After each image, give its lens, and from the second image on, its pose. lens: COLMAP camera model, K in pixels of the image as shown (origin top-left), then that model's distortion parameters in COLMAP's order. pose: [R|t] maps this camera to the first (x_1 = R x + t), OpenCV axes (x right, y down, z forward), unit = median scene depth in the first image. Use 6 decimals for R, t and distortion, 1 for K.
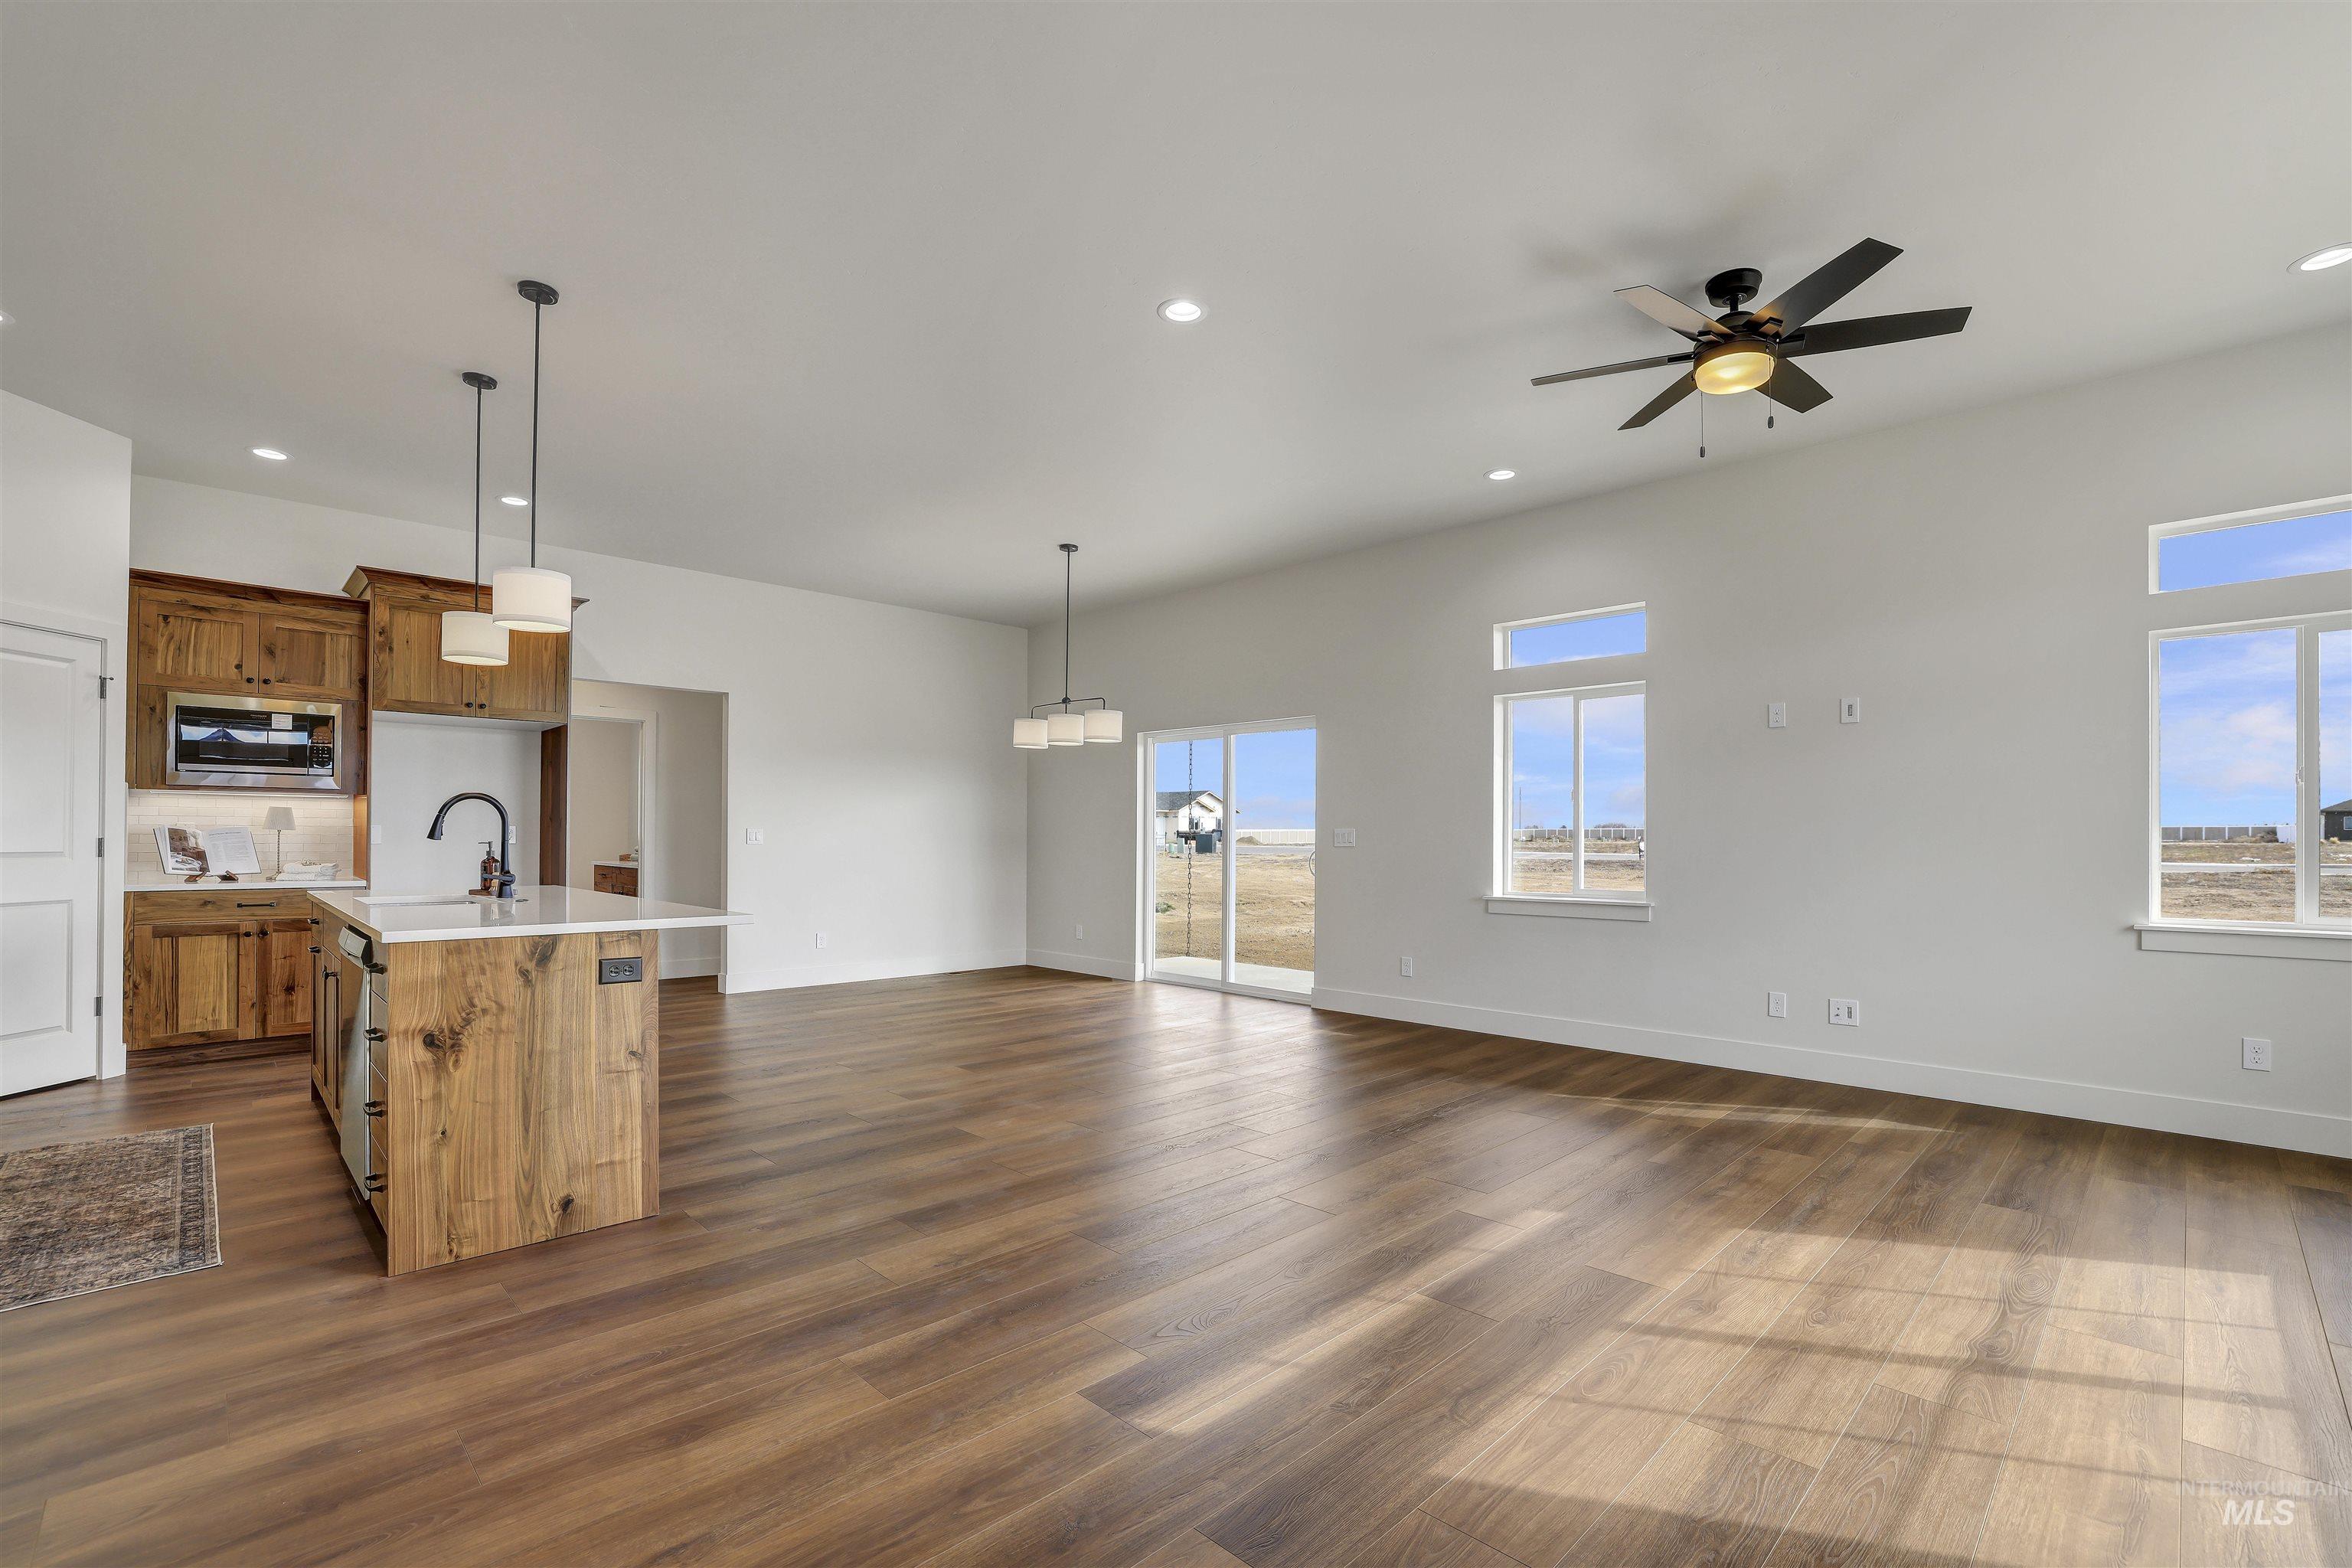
lens RADIAL K [[1004.1, 0, 1193.1], [0, 1004.1, 839.1], [0, 0, 1]] dist [-0.022288, 0.000060]
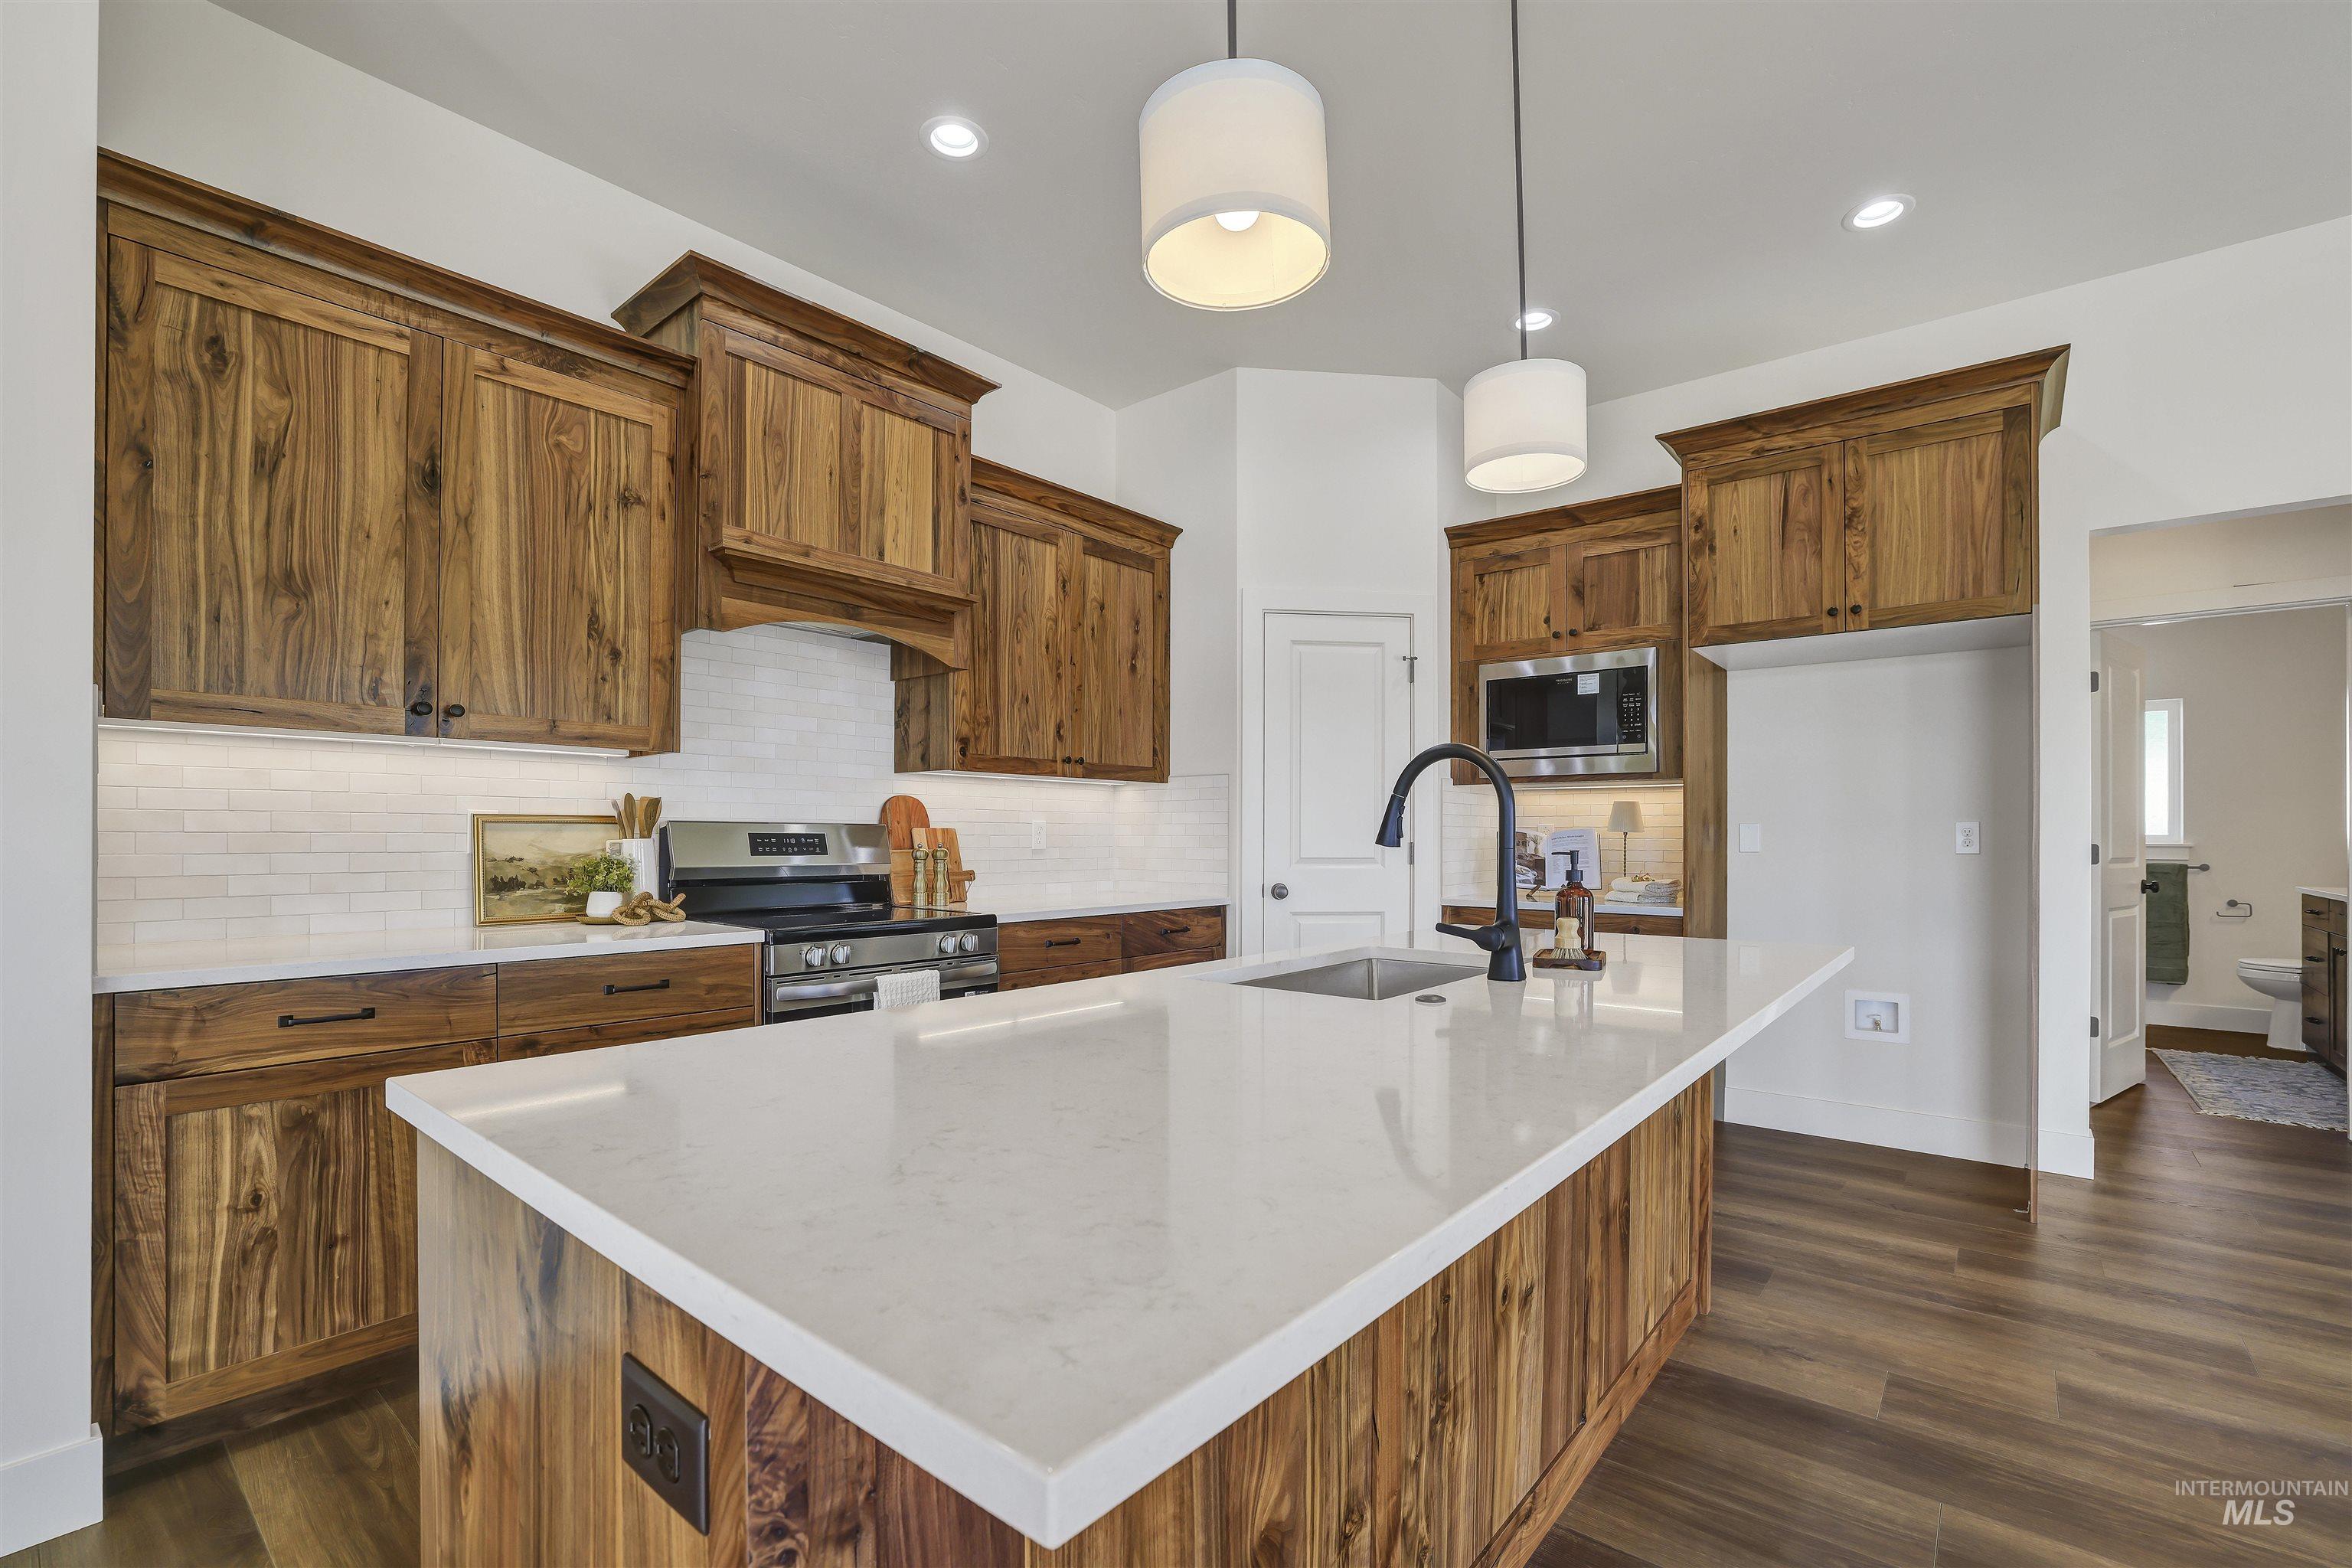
lens RADIAL K [[1033.5, 0, 1161.4], [0, 1033.5, 832.8], [0, 0, 1]] dist [-0.049890, 0.018039]
pose [[0.080509, -0.007497, -0.996726, -0.191211], [-0.004600, 0.999958, -0.007893, -0.001204], [0.996743, 0.005221, 0.080471, 0.611301]]
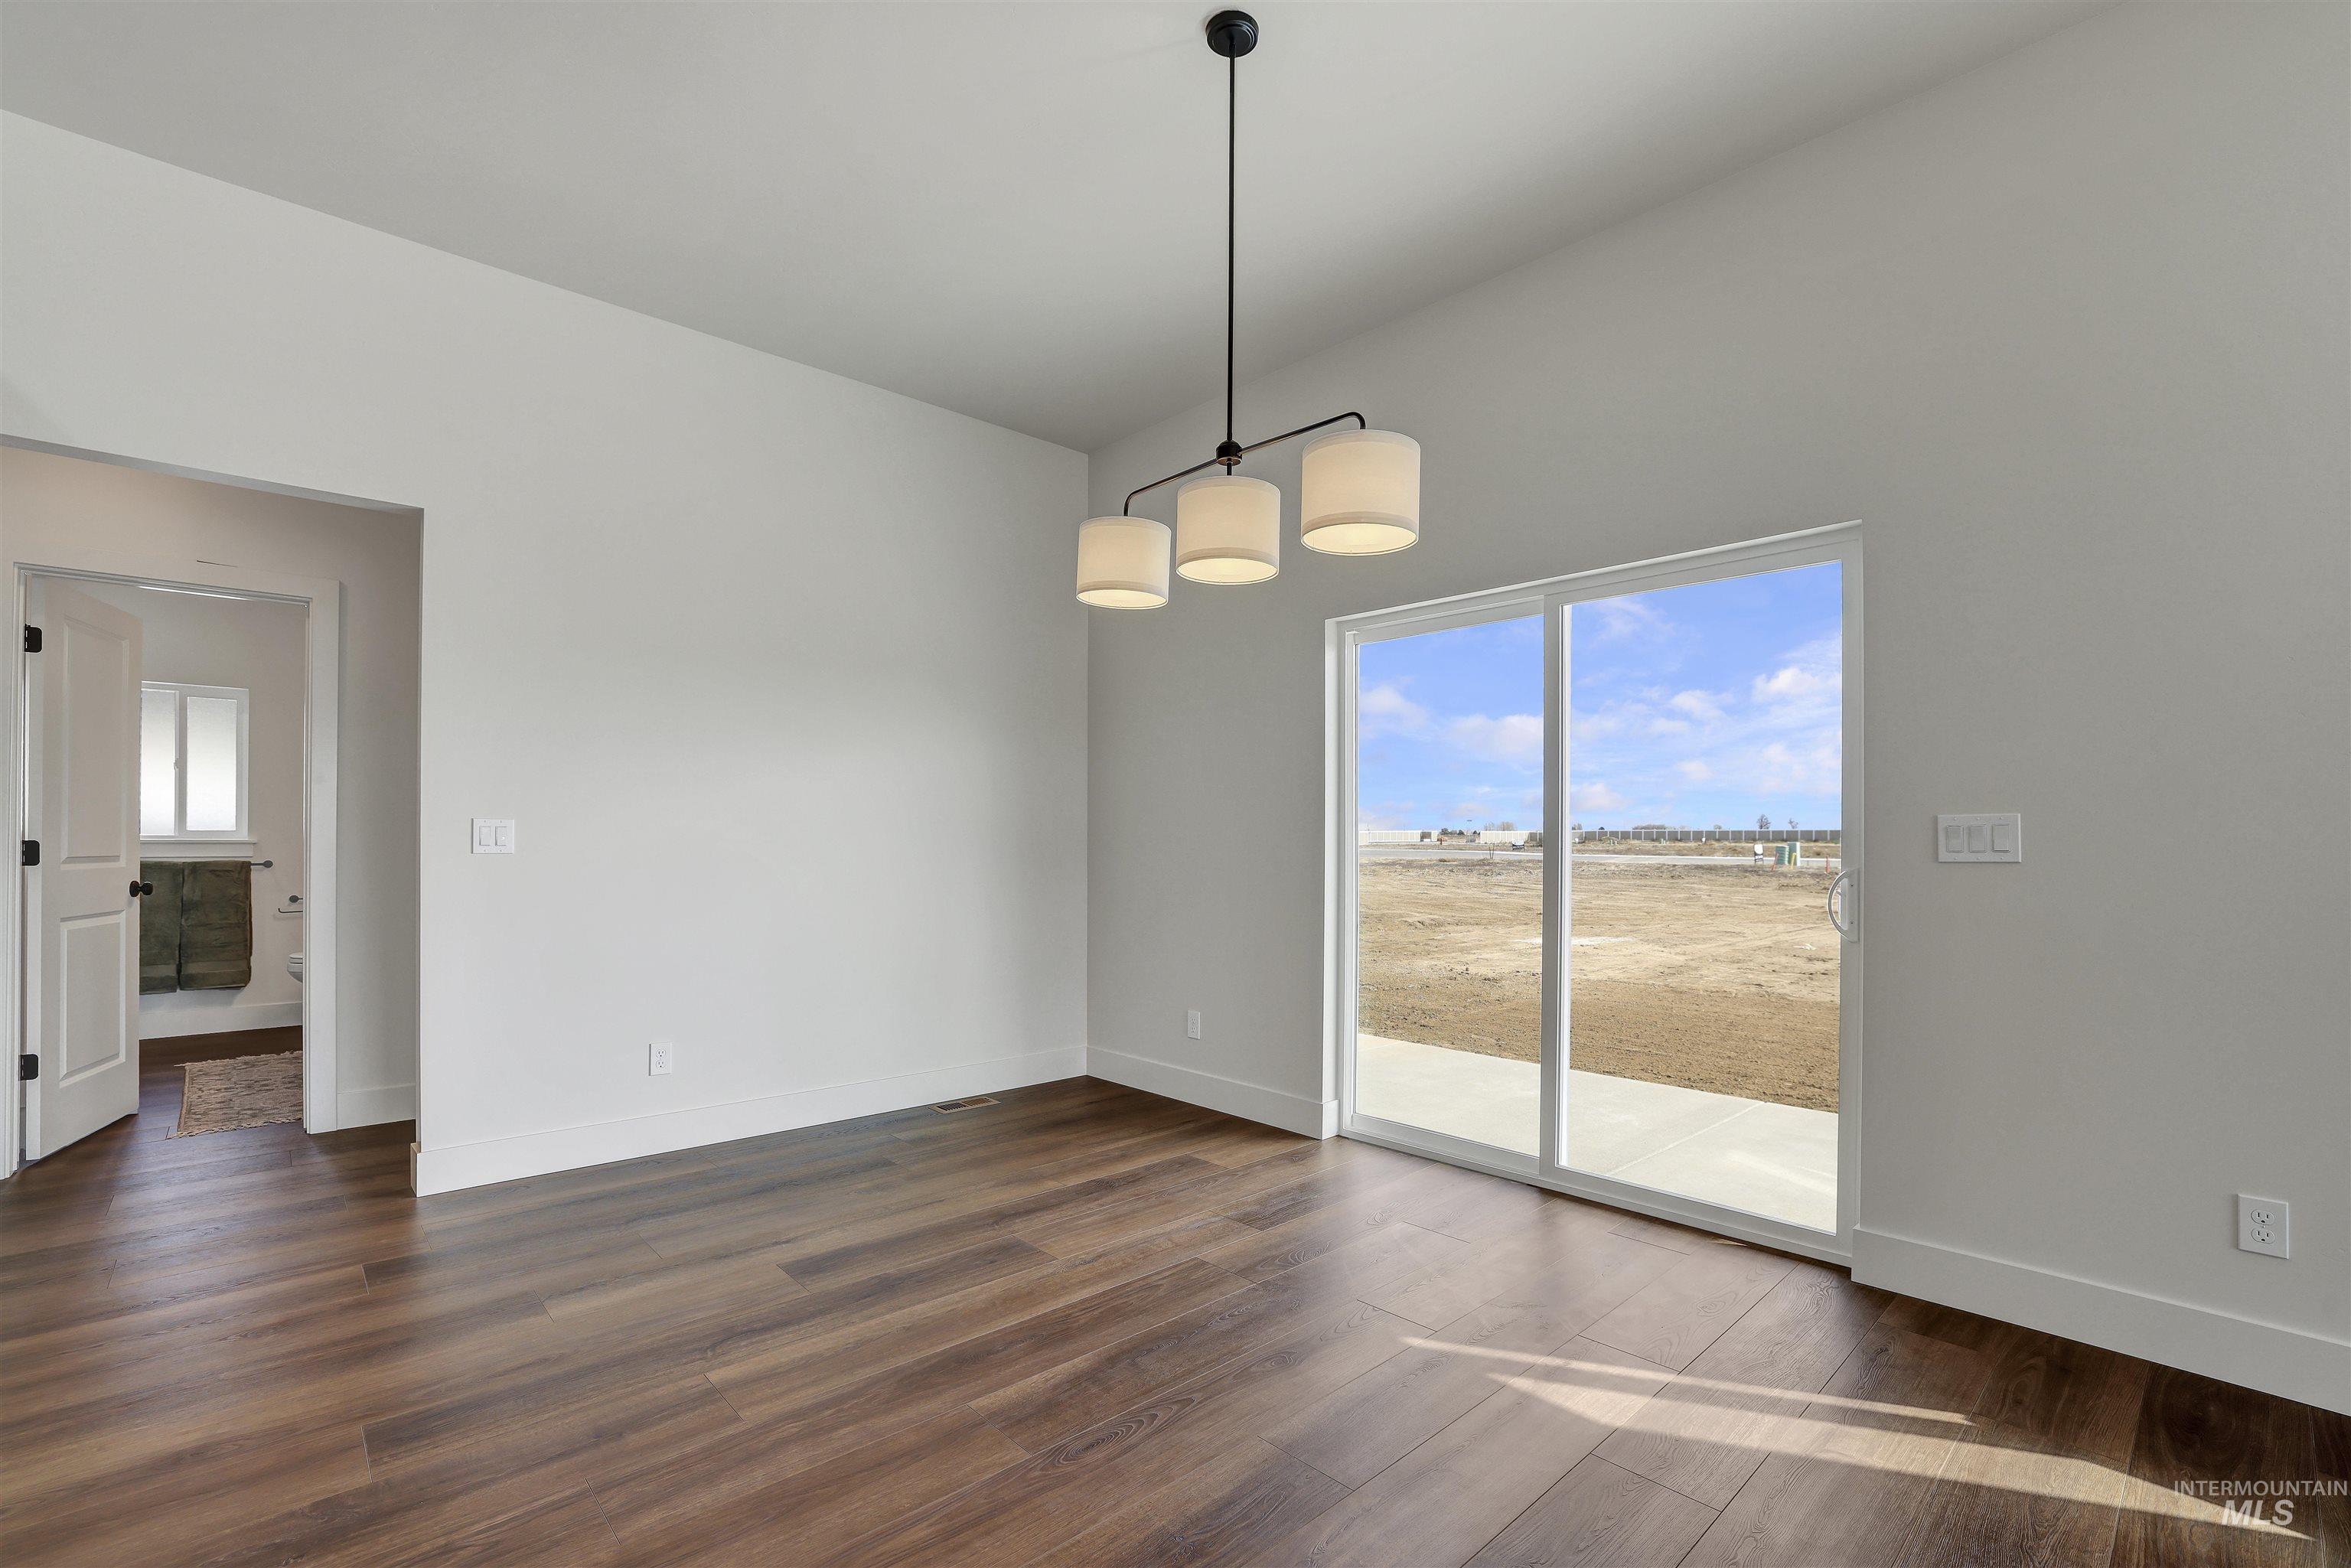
lens RADIAL K [[1003.7, 0, 1192.6], [0, 1003.7, 839.0], [0, 0, 1]] dist [-0.022288, 0.000060]
pose [[0.999360, -0.001153, -0.035759, -0.159697], [0.001082, 0.999997, -0.002007, -0.000820], [0.035762, 0.001967, 0.999358, 0.818281]]
